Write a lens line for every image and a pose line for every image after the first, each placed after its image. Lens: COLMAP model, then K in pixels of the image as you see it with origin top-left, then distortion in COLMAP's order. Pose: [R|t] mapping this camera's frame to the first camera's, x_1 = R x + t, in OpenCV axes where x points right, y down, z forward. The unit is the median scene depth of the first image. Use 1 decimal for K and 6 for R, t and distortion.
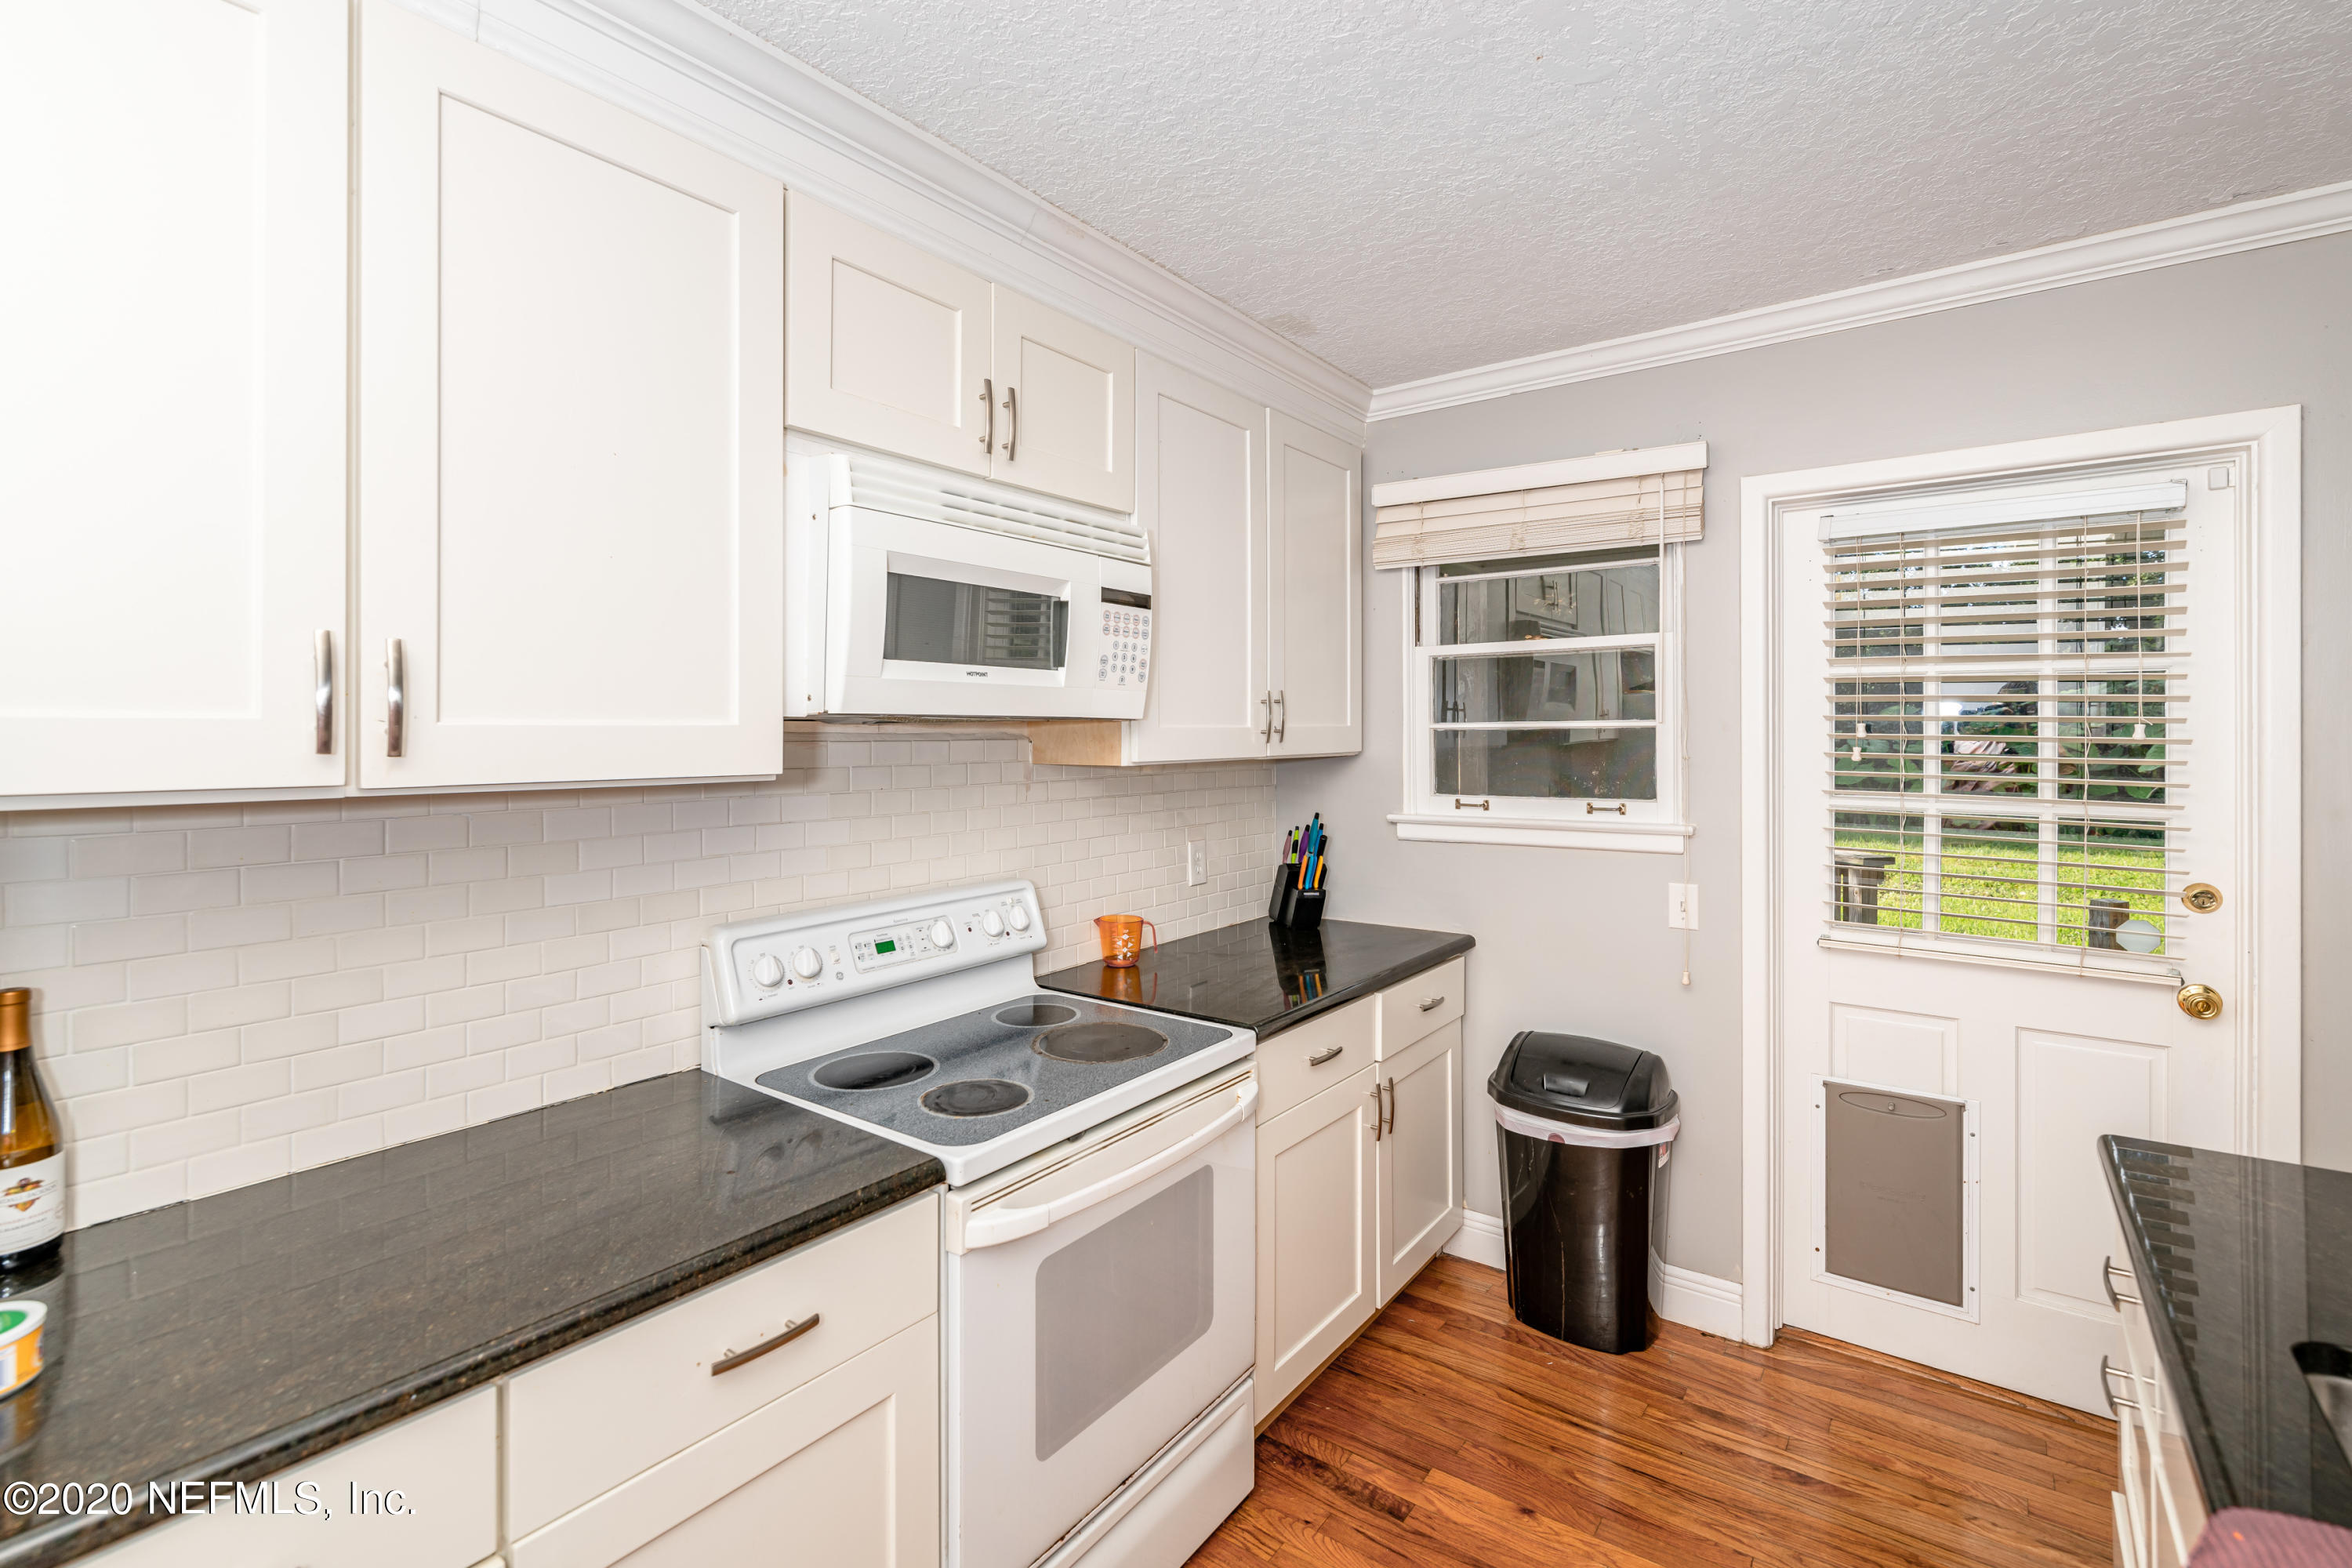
lens RADIAL K [[1054.1, 0, 1176.0], [0, 1054.1, 774.0], [0, 0, 1]] dist [-0.000617, 0.000020]
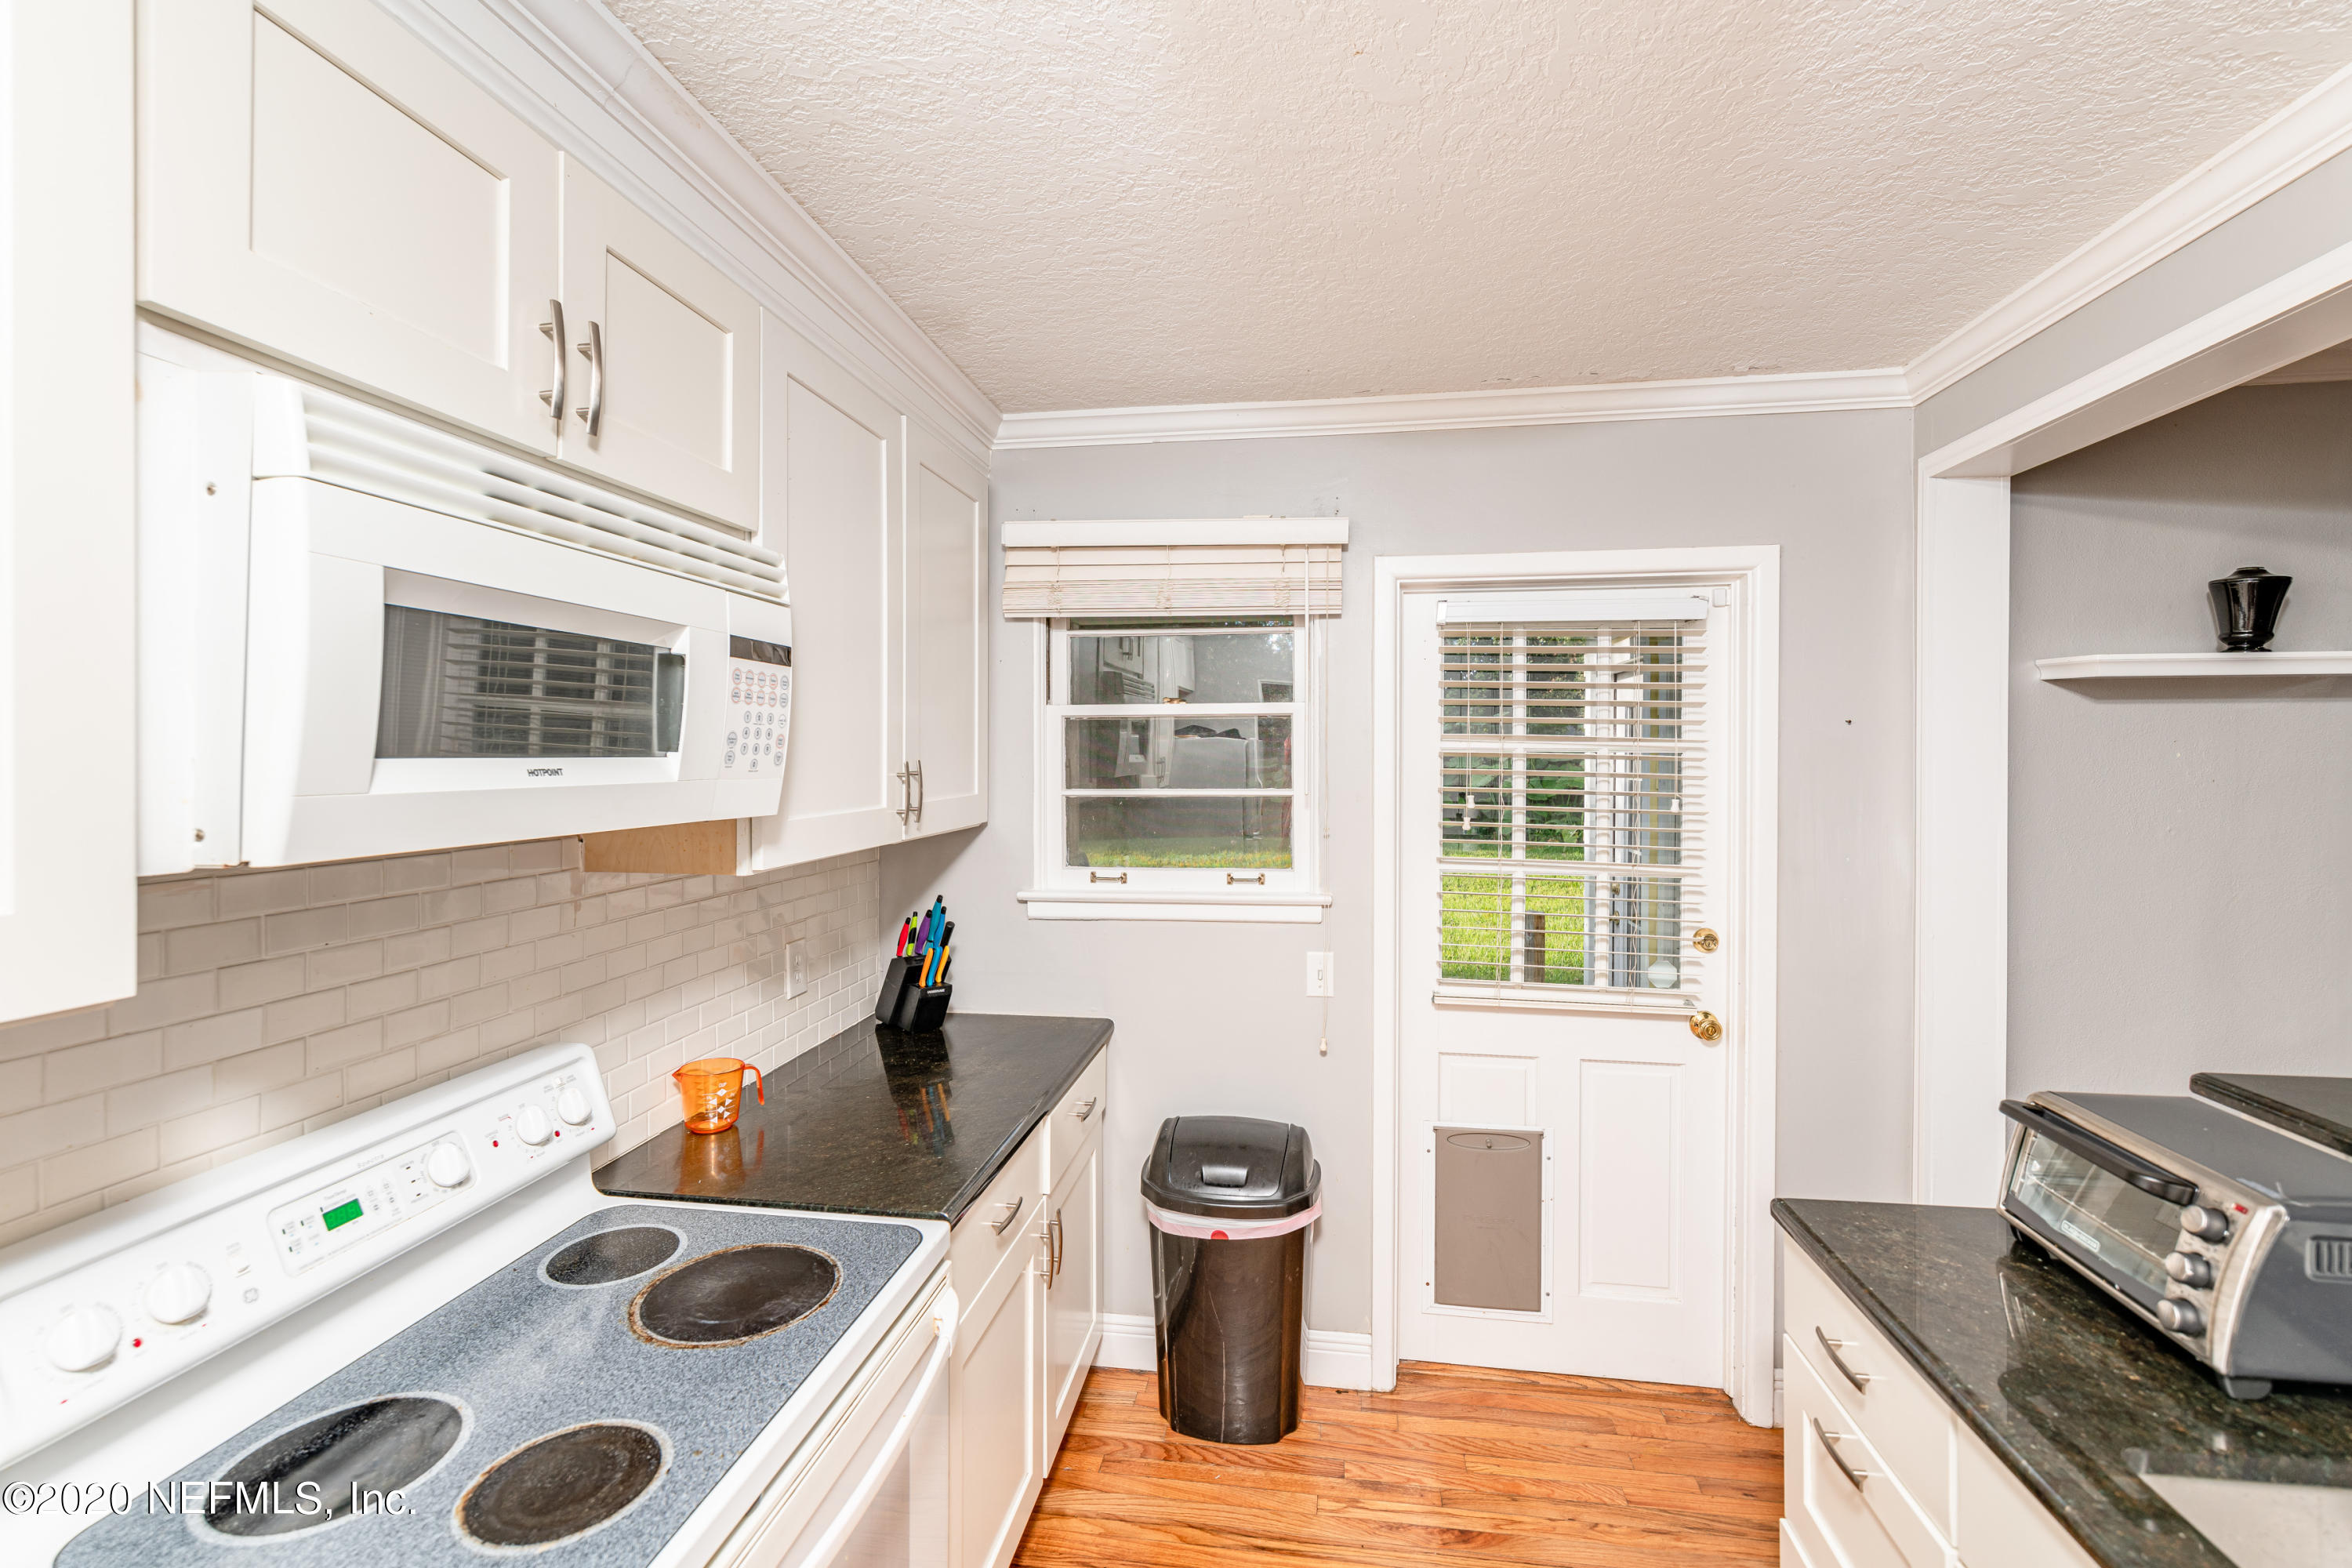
lens RADIAL K [[1020.9, 0, 1176.0], [0, 1020.9, 784.0], [0, 0, 1]] dist [-0.000415, -0.000122]
pose [[0.884478, -0.009592, 0.466483, -0.097236], [0.013731, 0.999891, -0.005475, -0.054907], [-0.466379, 0.011248, 0.884513, 0.205050]]
